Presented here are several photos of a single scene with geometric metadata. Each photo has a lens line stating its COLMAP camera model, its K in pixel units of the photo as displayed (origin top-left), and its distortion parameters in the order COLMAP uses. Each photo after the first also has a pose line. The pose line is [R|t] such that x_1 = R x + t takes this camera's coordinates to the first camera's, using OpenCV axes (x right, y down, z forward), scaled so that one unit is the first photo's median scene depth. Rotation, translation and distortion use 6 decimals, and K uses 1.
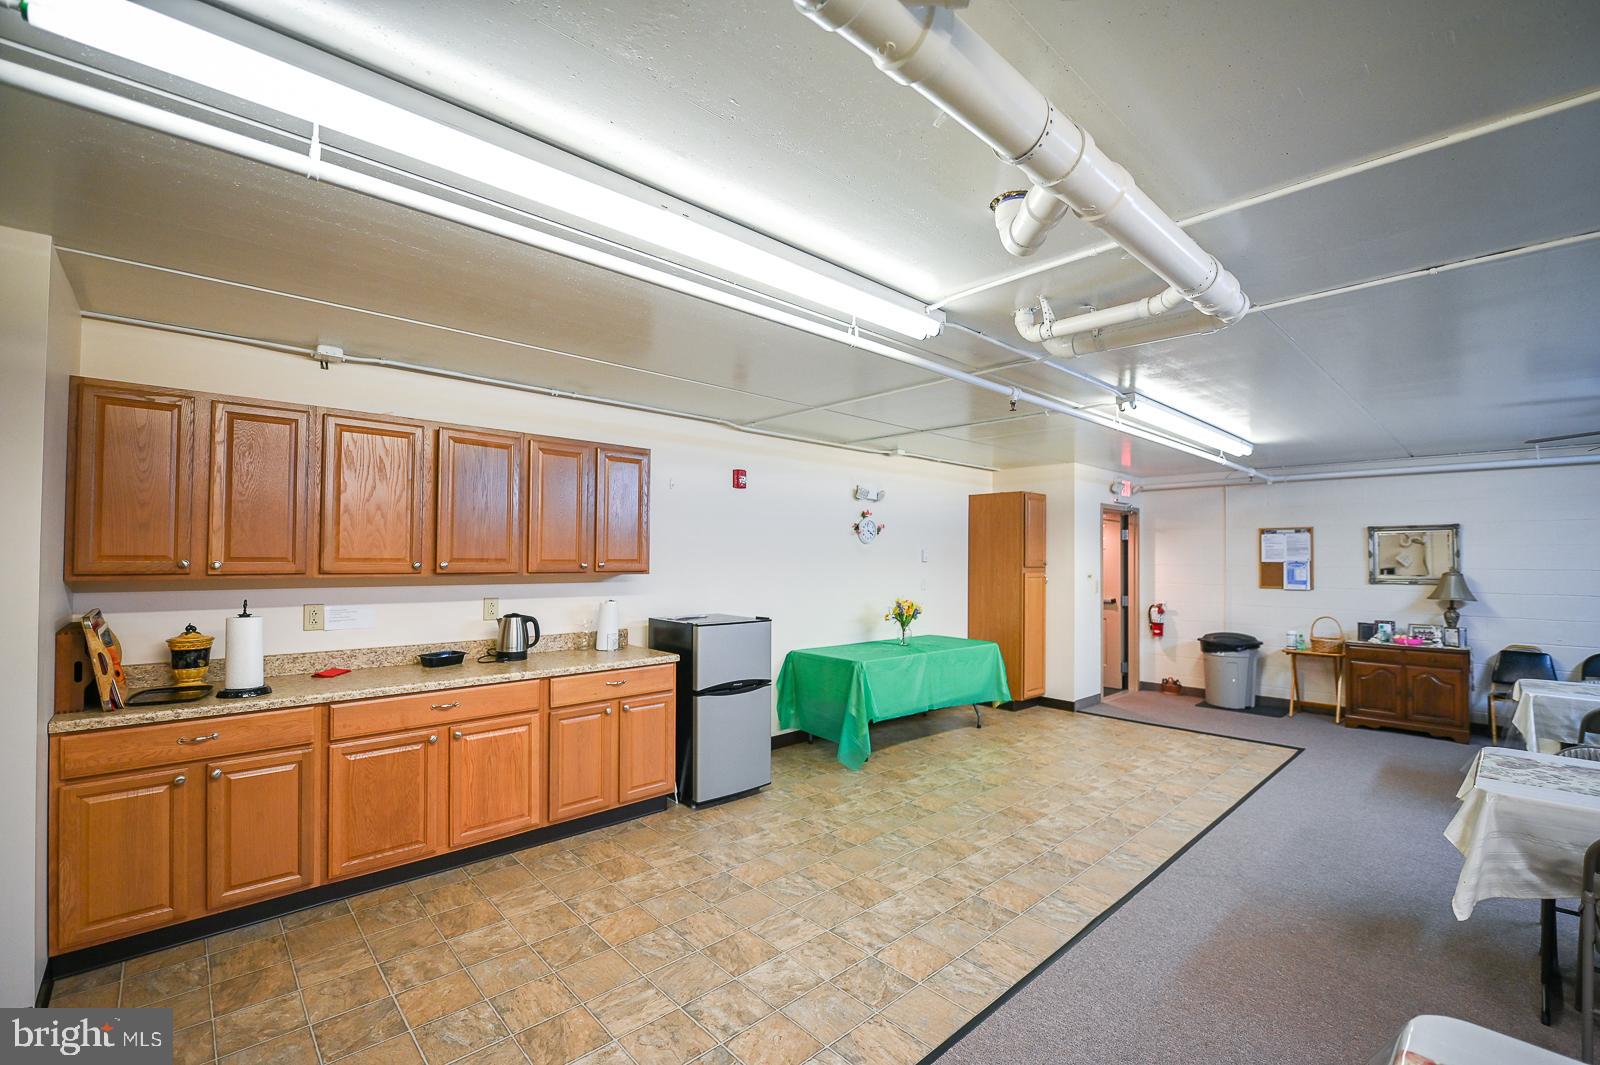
lens RADIAL K [[674.9, 0, 801.0], [0, 674.9, 549.9], [0, 0, 1]] dist [-0.015673, -0.000431]
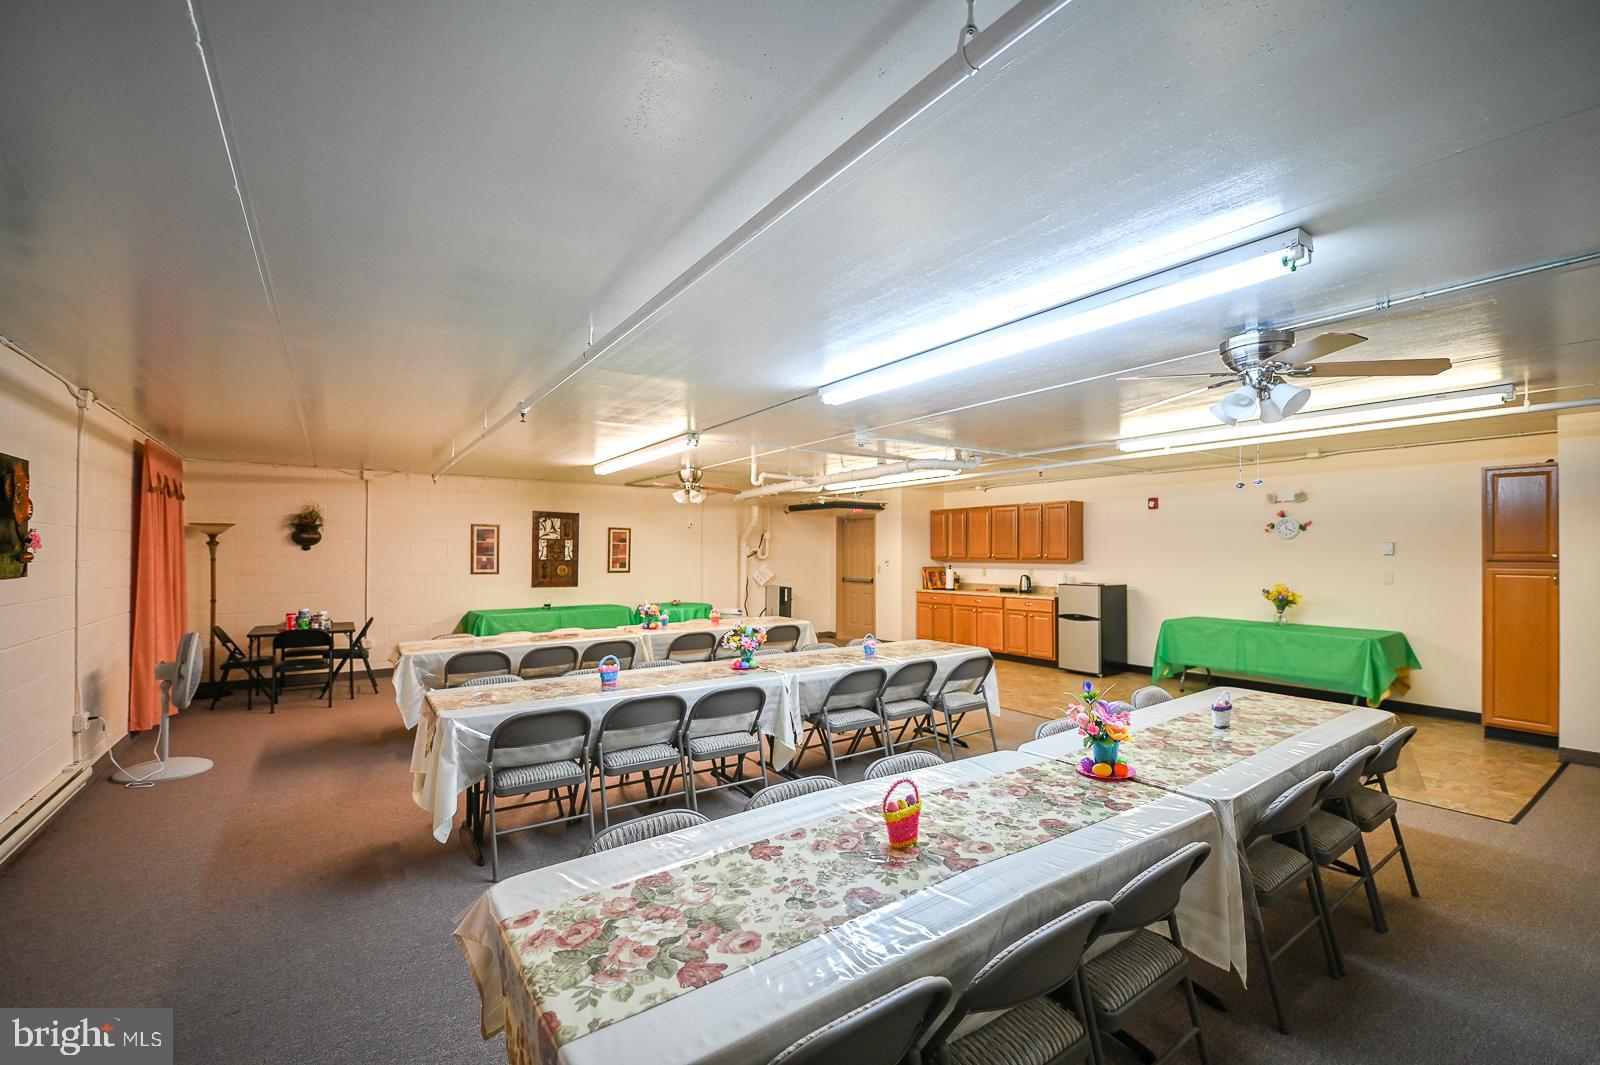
lens RADIAL K [[674.9, 0, 801.0], [0, 674.9, 549.9], [0, 0, 1]] dist [-0.015673, -0.000431]
pose [[-0.141836, -0.008107, -0.989857, 2.030627], [0.010831, 0.999894, -0.009741, 0.016208], [0.989831, -0.012103, -0.141733, 0.498870]]
